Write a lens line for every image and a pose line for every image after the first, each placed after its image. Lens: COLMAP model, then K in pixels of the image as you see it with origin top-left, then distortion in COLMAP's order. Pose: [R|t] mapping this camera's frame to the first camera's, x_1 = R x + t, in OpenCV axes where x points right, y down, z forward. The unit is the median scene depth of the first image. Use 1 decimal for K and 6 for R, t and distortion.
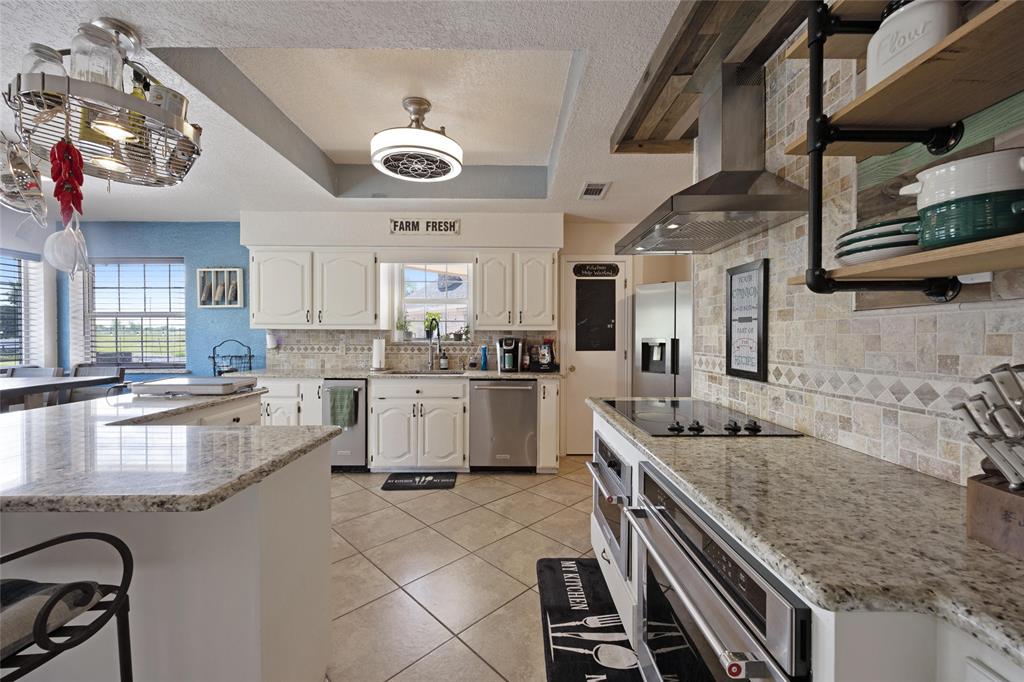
lens RADIAL K [[402.8, 0, 511.6], [0, 402.8, 348.7], [0, 0, 1]] dist [0.001487, -0.000009]
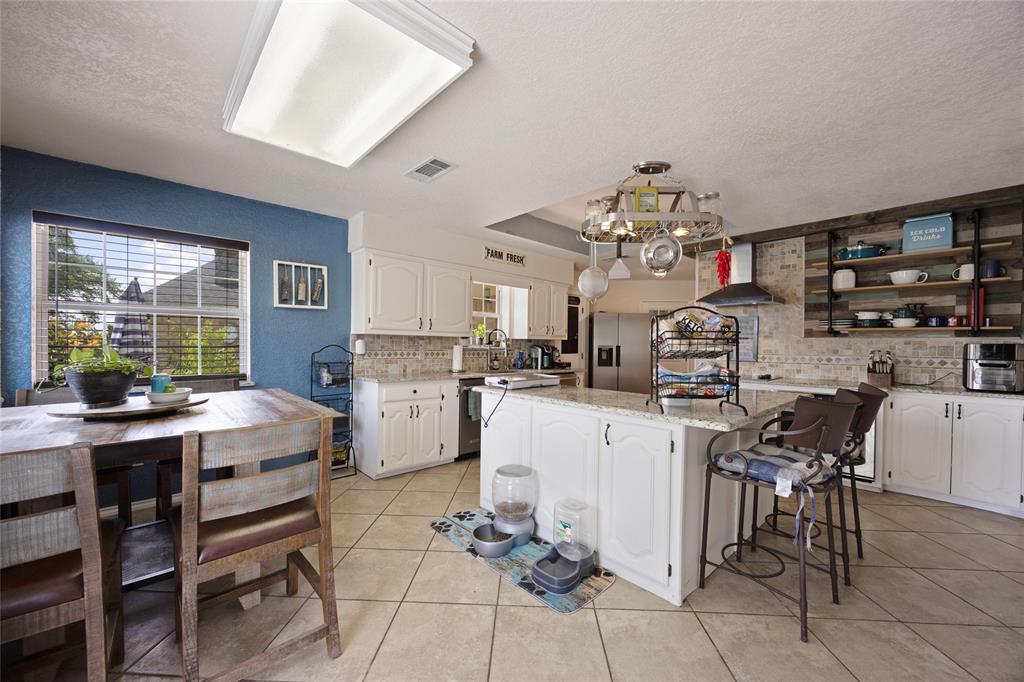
lens RADIAL K [[402.8, 0, 508.8], [0, 402.8, 350.8], [0, 0, 1]] dist [0.001487, -0.000009]
pose [[0.736181, -0.004675, 0.676768, -0.994486], [0.013004, 0.999889, -0.007238, 0.002921], [-0.676660, 0.014129, 0.736160, 0.054913]]
